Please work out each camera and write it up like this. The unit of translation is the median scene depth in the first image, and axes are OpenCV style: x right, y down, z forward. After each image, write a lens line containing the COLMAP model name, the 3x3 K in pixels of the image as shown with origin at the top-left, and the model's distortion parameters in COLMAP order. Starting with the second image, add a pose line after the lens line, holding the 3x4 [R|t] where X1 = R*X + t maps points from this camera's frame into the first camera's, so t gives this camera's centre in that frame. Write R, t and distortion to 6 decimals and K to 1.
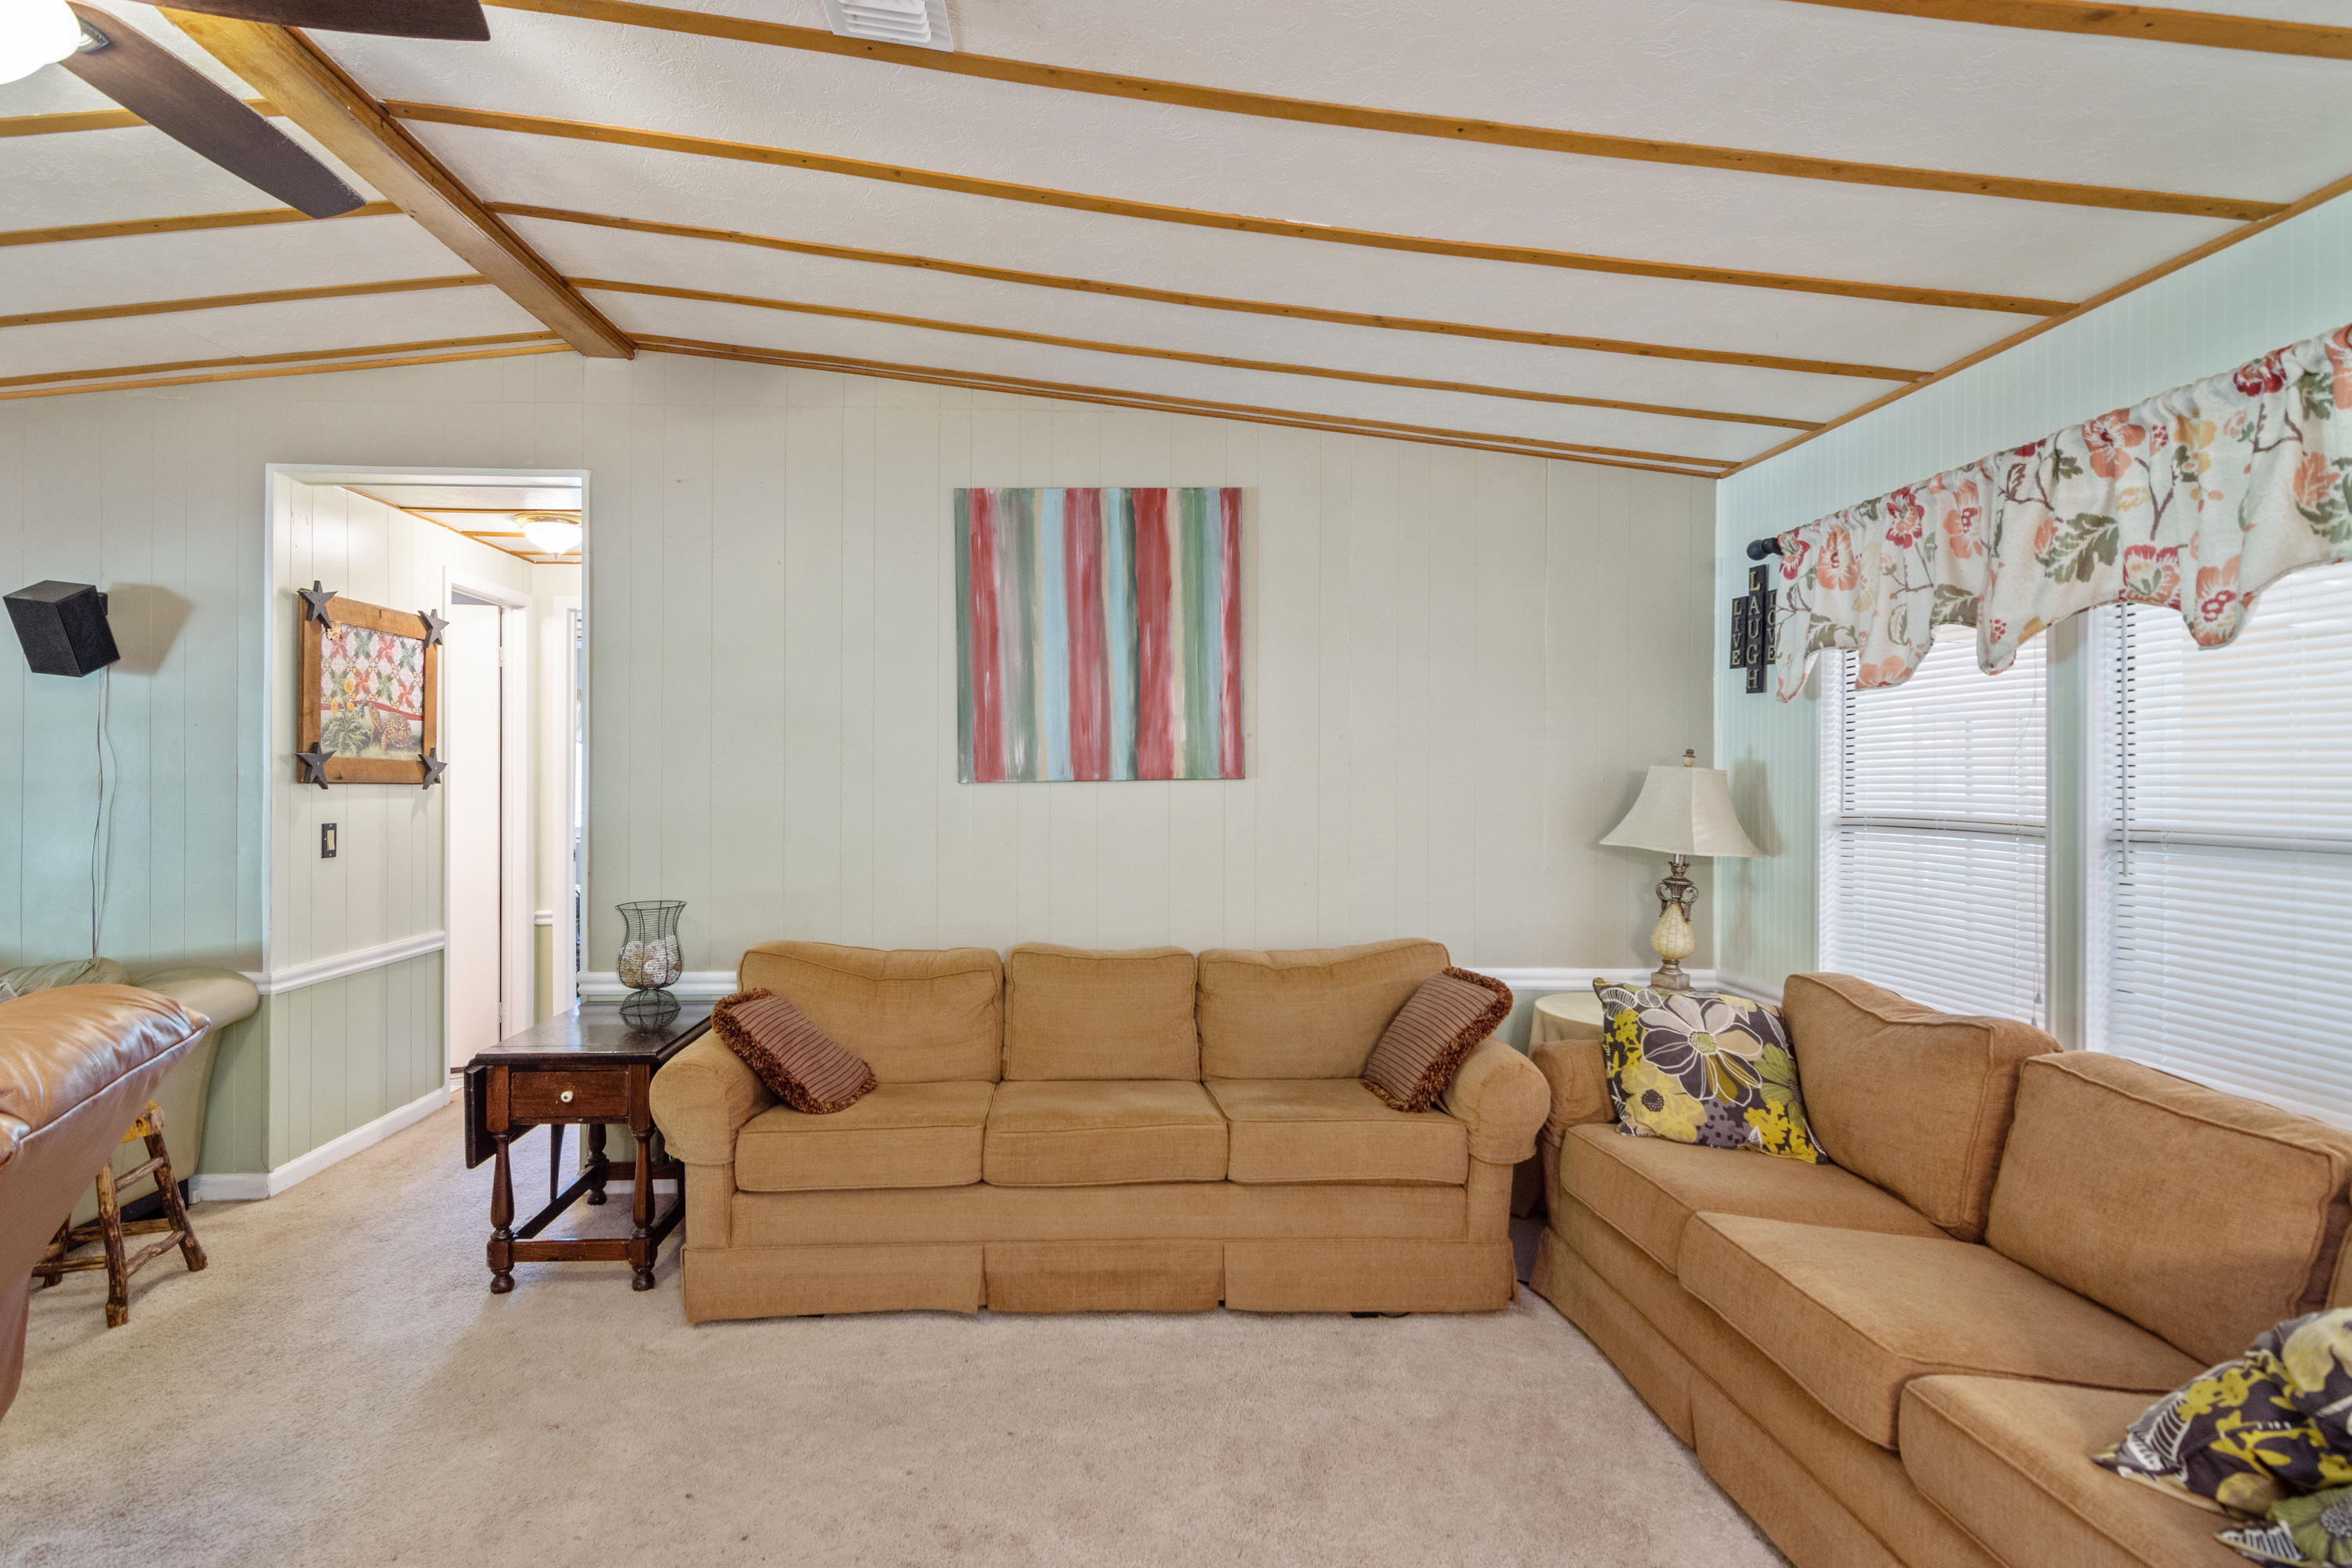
lens RADIAL K [[1145.9, 0, 1171.9], [0, 1145.9, 764.3], [0, 0, 1]] dist [-0.003352, 0.001267]
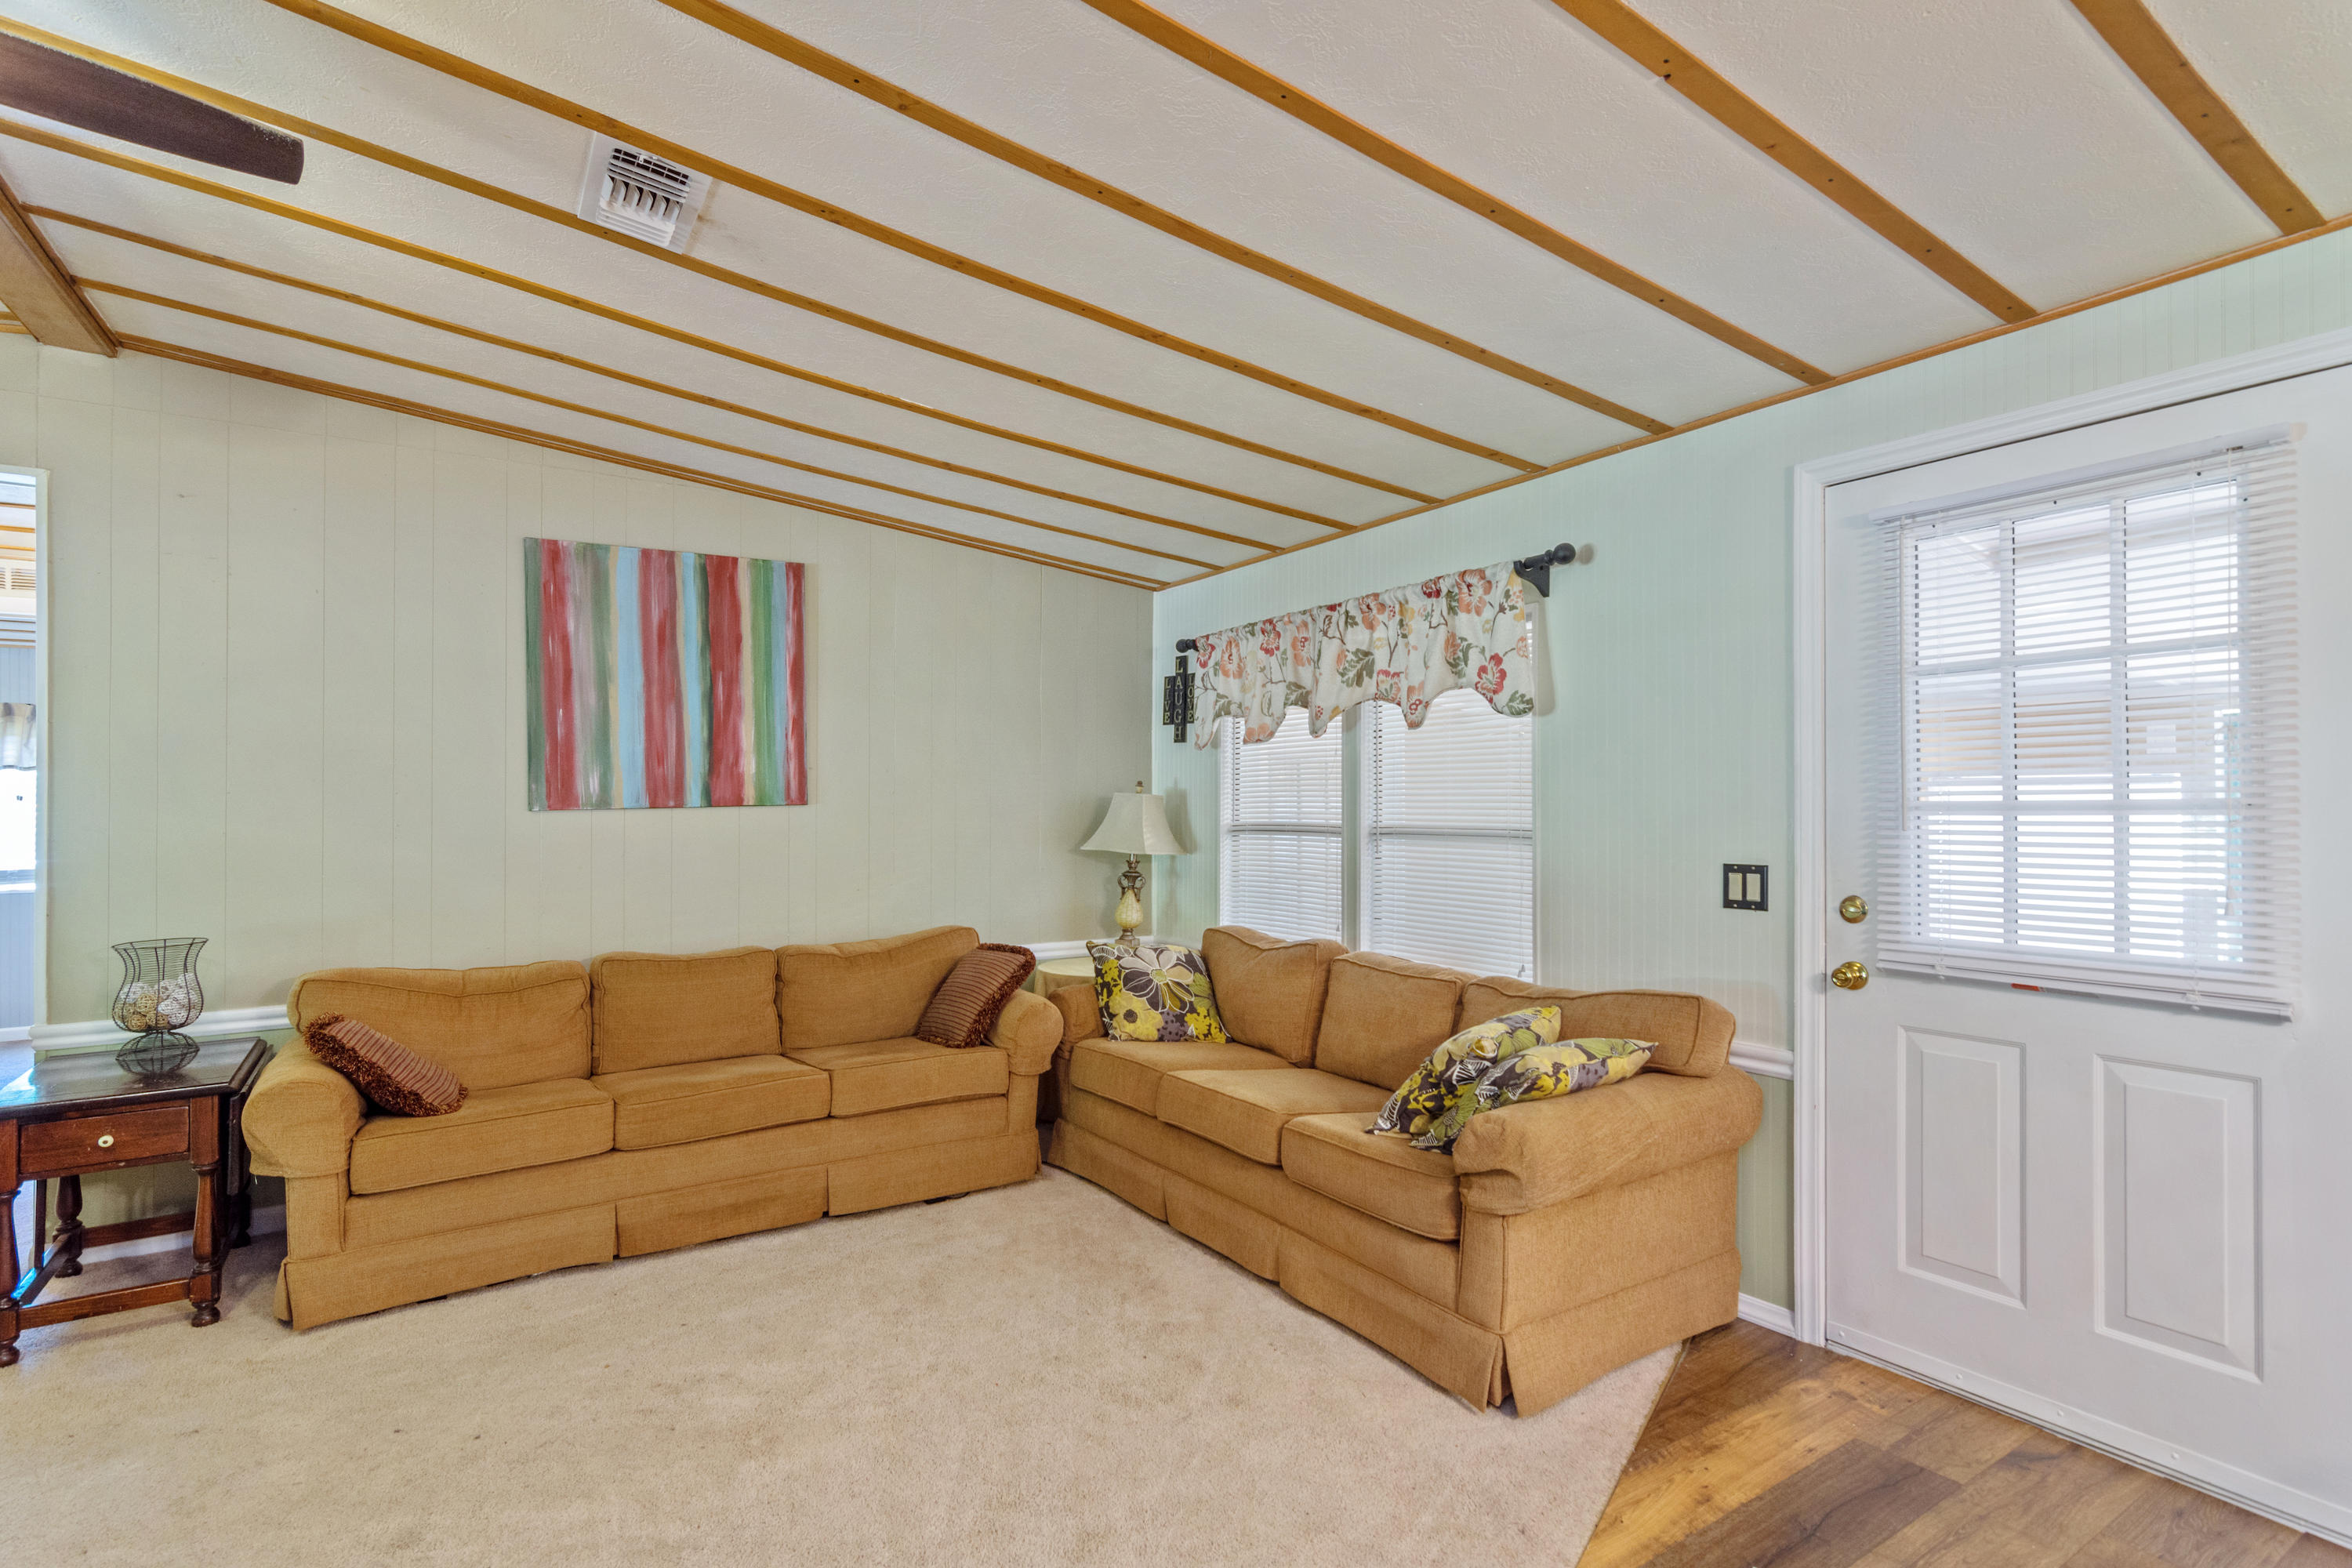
lens RADIAL K [[1145.9, 0, 1163.4], [0, 1145.9, 804.9], [0, 0, 1]] dist [-0.003352, 0.001267]
pose [[0.874881, -0.008359, 0.484266, -0.231599], [0.003677, 0.999937, 0.010617, 0.001534], [-0.484324, -0.007508, 0.874857, -0.286480]]
